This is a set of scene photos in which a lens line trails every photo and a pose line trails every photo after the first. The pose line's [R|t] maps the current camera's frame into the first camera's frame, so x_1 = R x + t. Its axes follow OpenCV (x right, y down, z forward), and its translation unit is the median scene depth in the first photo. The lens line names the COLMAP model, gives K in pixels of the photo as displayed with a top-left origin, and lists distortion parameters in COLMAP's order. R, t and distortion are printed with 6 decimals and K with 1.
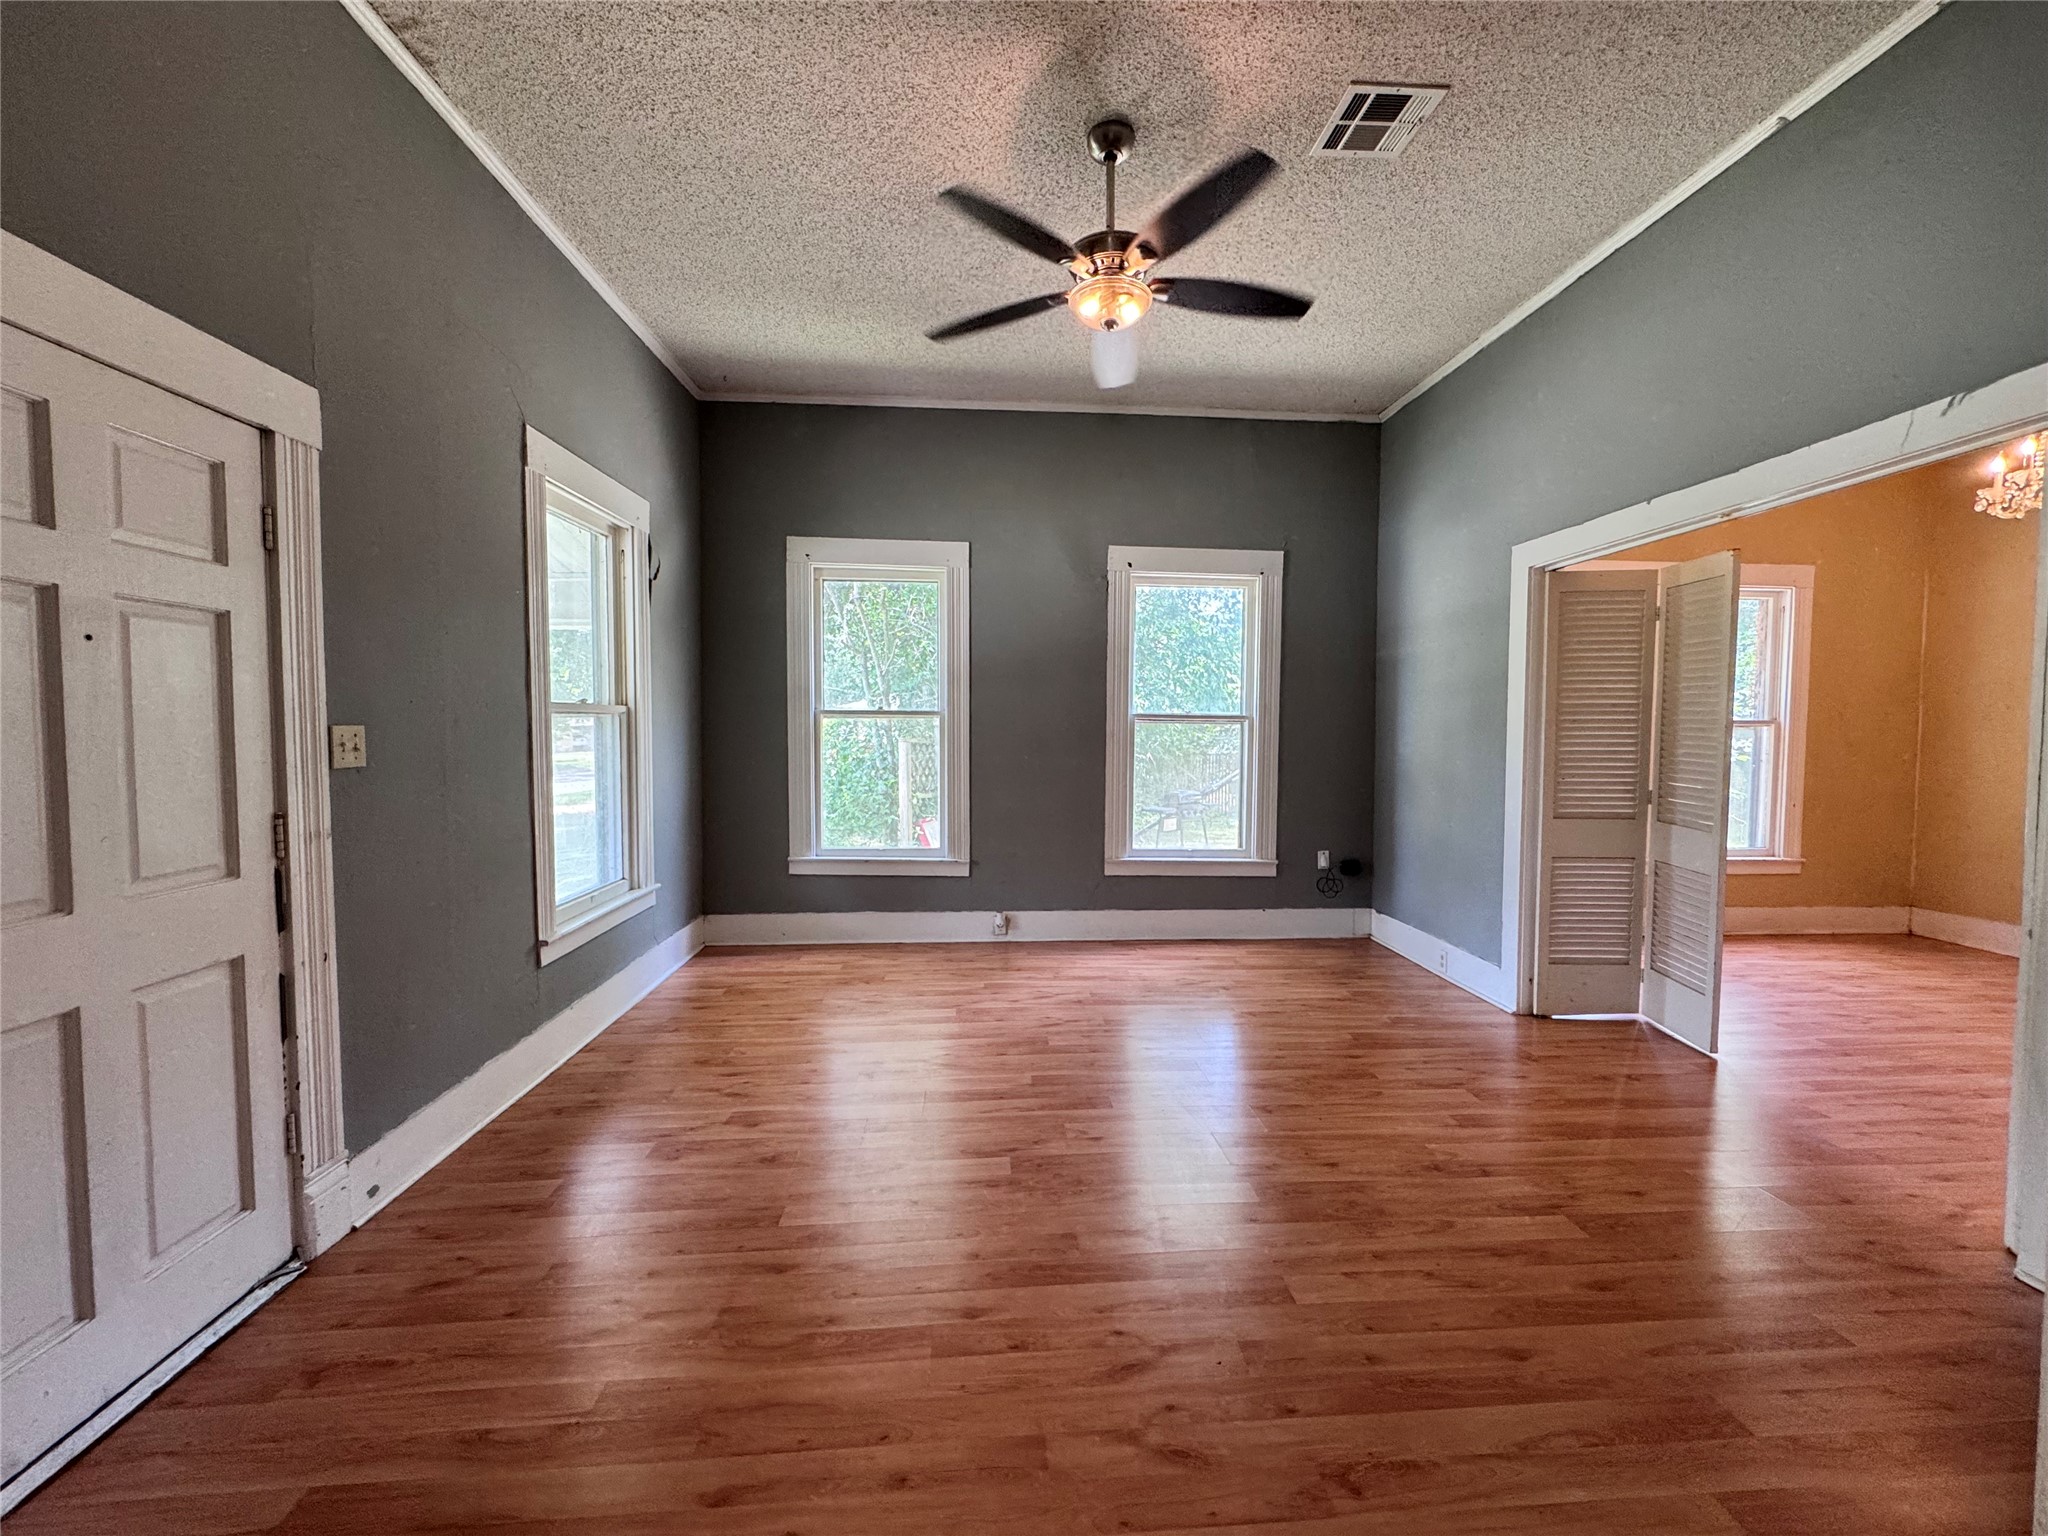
lens RADIAL K [[820.5, 0, 1031.1], [0, 820.5, 762.6], [0, 0, 1]] dist [-0.005453, 0.001289]
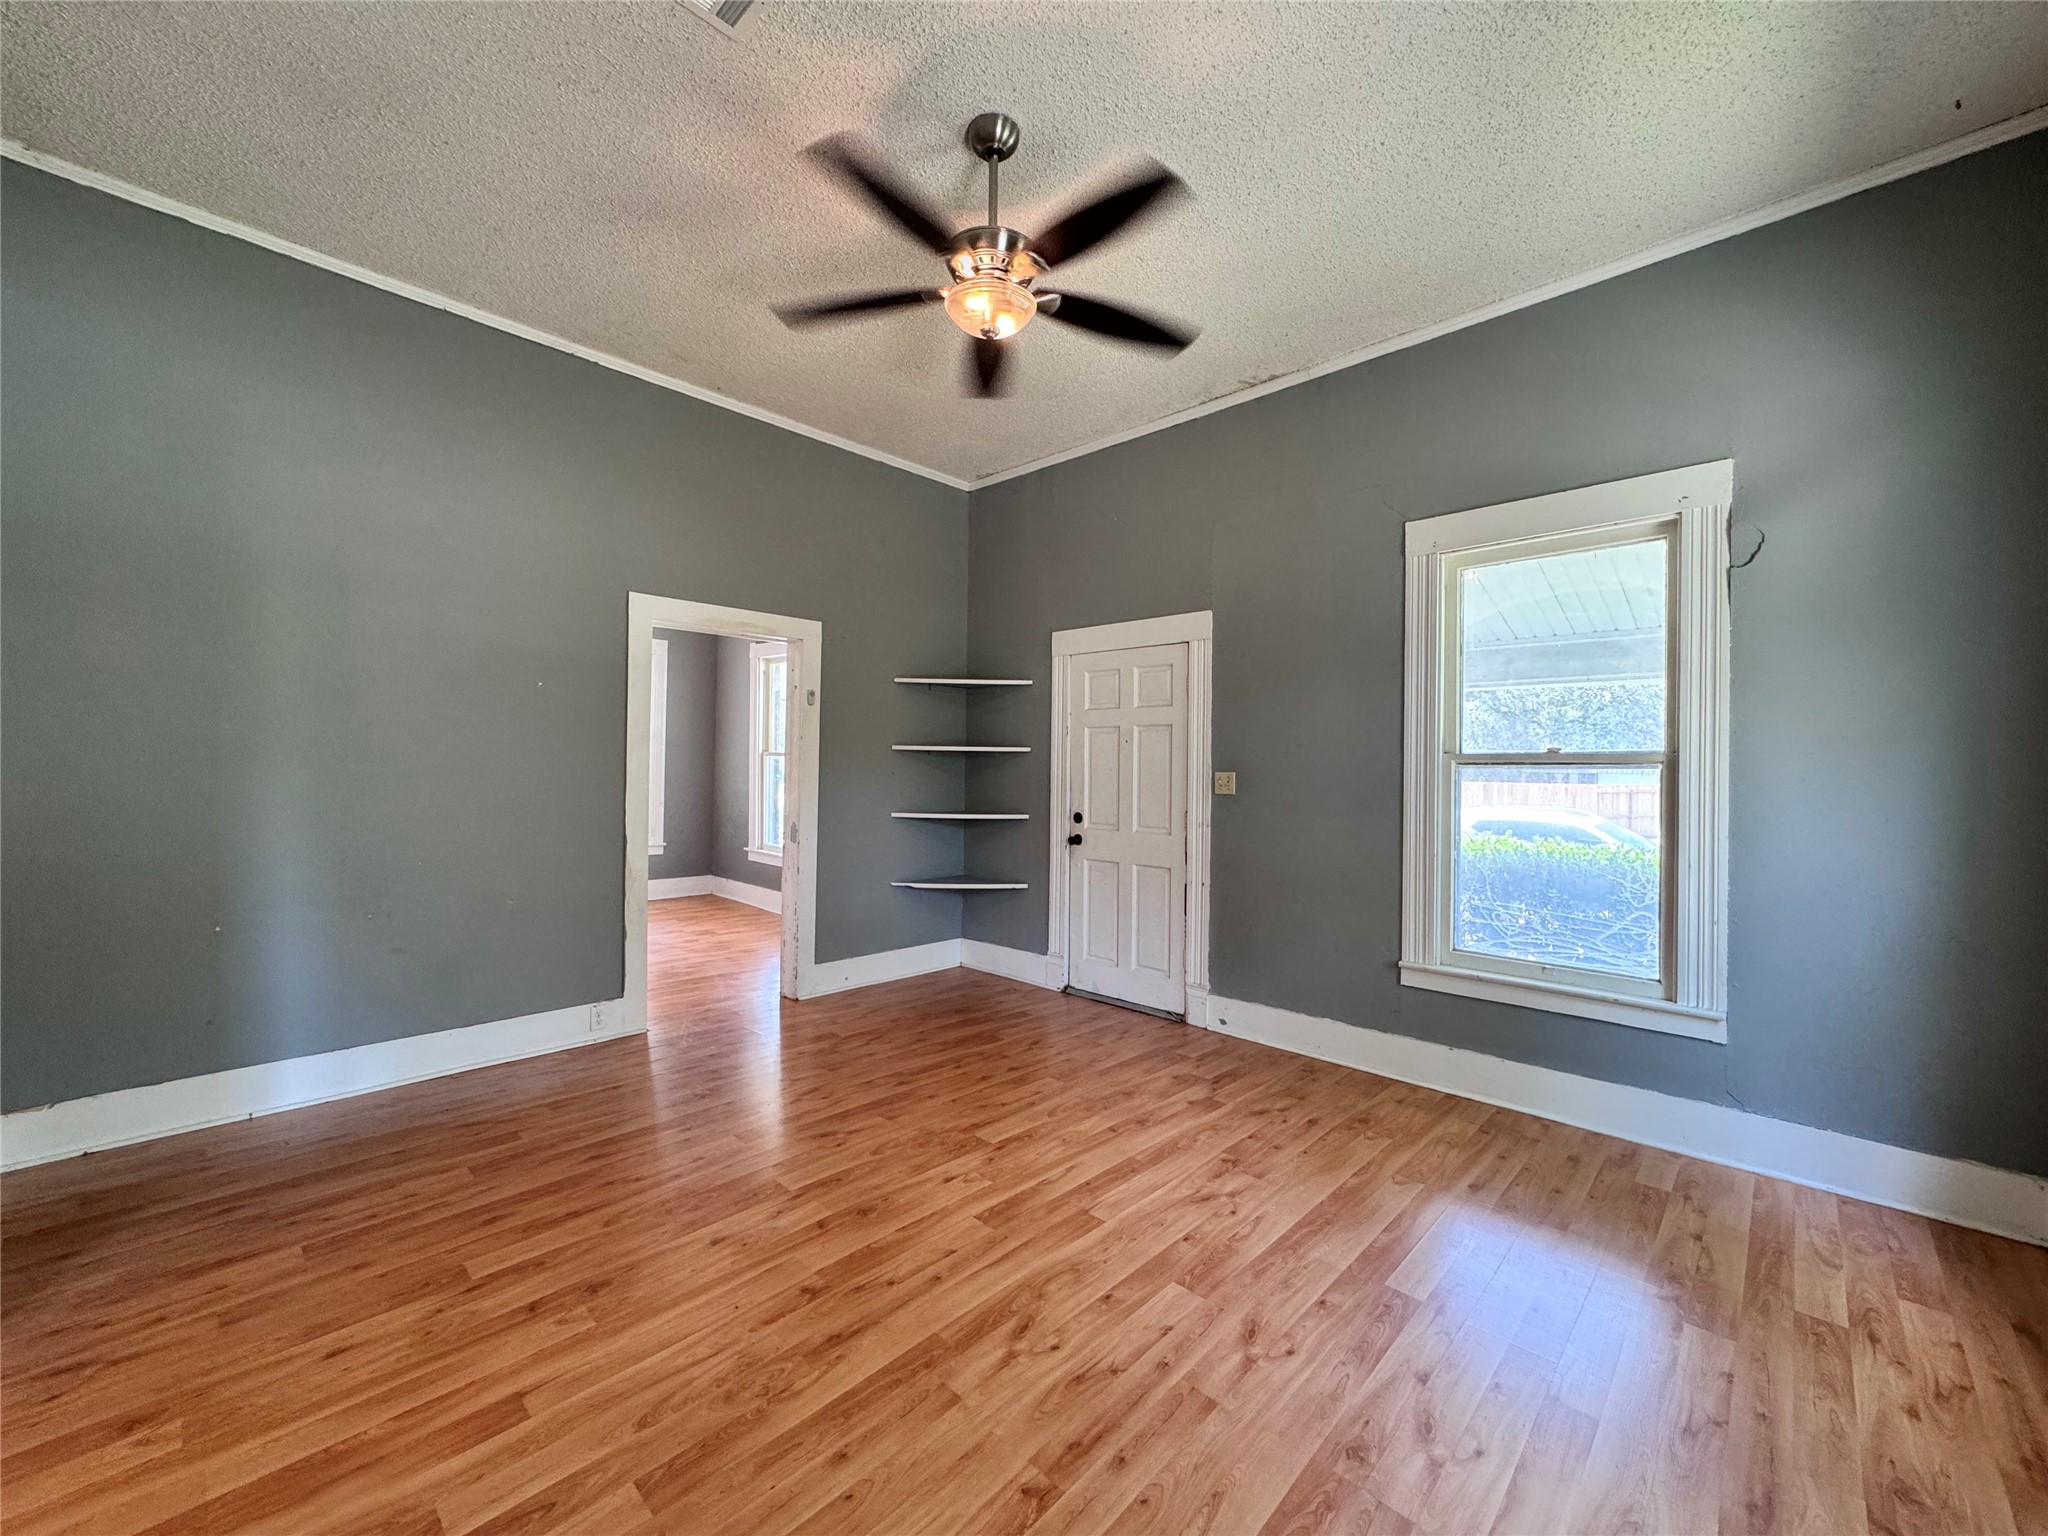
lens RADIAL K [[820.5, 0, 1007.4], [0, 820.5, 765.3], [0, 0, 1]] dist [-0.005453, 0.001289]
pose [[-0.751747, -0.014336, -0.659296, 0.669349], [-0.045405, 0.998516, 0.030060, -0.077947], [0.657886, 0.052533, -0.751283, 1.706308]]
